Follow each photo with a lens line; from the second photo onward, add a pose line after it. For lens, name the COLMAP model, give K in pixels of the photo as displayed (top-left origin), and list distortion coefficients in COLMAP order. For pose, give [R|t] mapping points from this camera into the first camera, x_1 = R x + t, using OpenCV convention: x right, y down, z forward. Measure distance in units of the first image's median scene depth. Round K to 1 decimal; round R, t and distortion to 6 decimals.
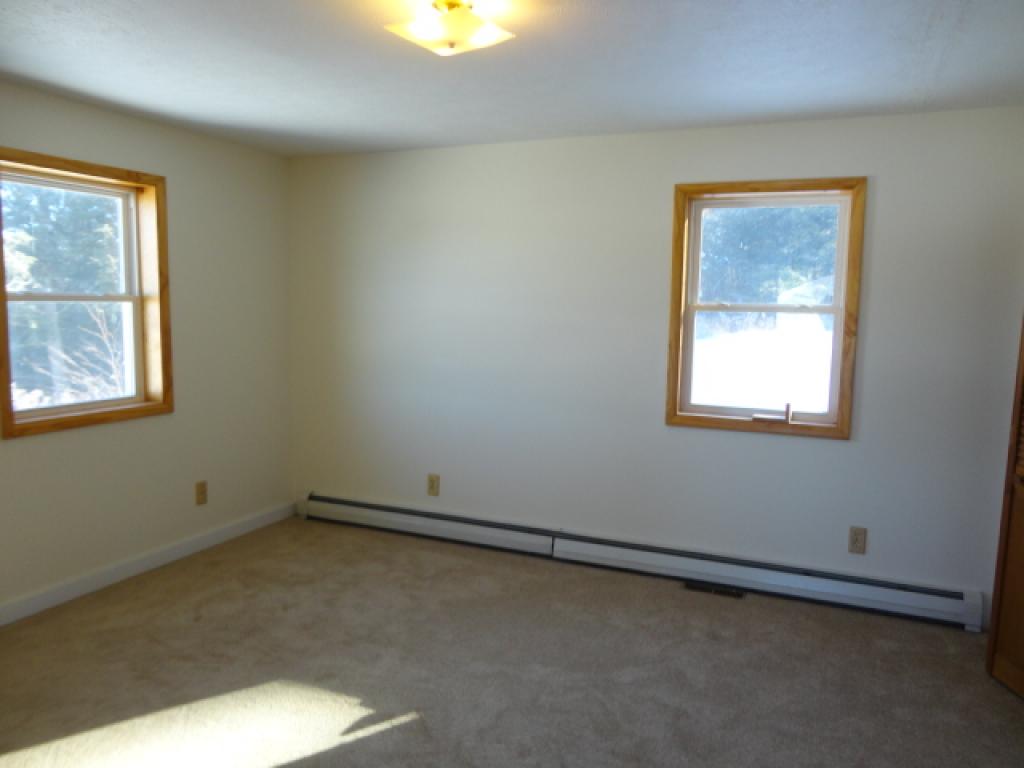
lens RADIAL K [[860.8, 0, 512.0], [0, 860.8, 384.0], [0, 0, 1]] dist [0.109963, 0.005898]
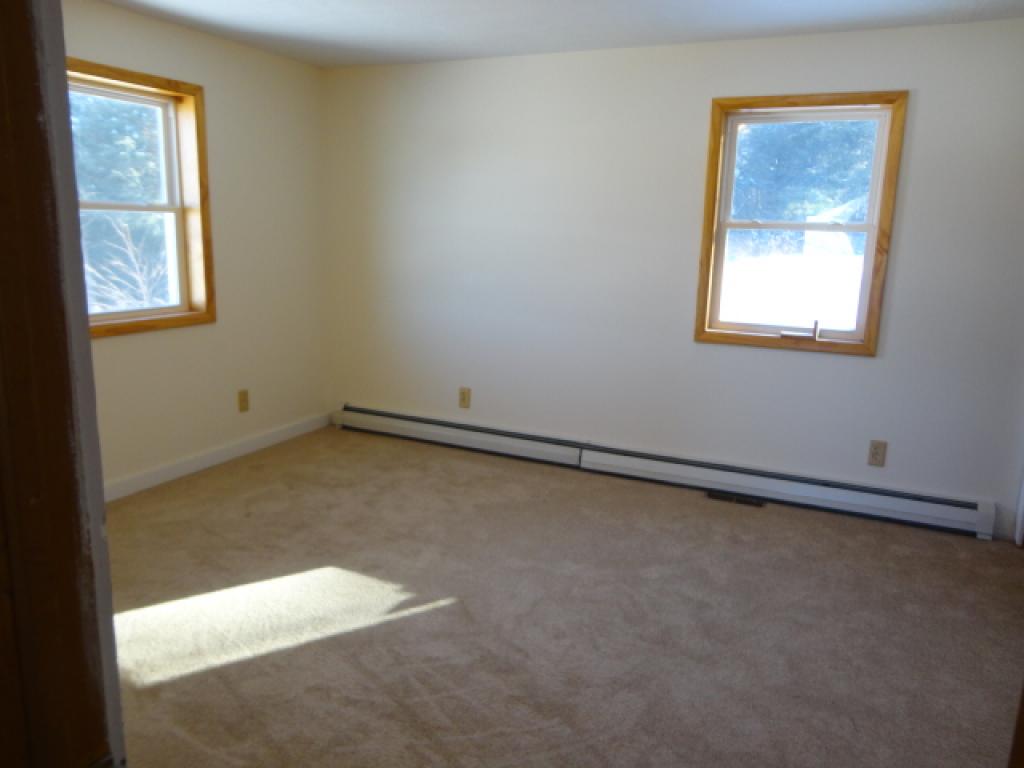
lens RADIAL K [[860.8, 0, 512.0], [0, 860.8, 384.0], [0, 0, 1]] dist [0.109963, 0.005898]
pose [[0.999747, 0.014675, -0.017018, -0.019755], [-0.013119, 0.996016, 0.088201, 0.010239], [0.018245, -0.087955, 0.995957, -0.029354]]
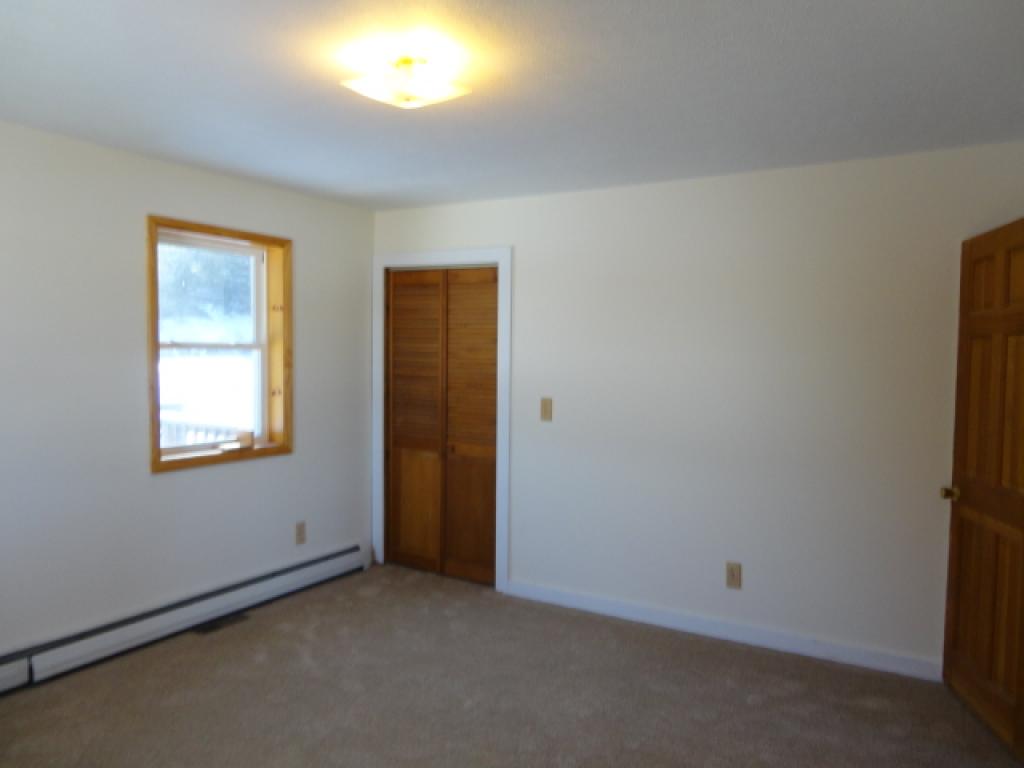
lens RADIAL K [[860.8, 0, 512.0], [0, 860.8, 384.0], [0, 0, 1]] dist [0.109963, 0.005898]
pose [[0.097381, -0.062595, 0.993277, -0.728734], [0.103623, 0.993234, 0.052433, -0.058652], [-0.989838, 0.097820, 0.103209, 0.531034]]
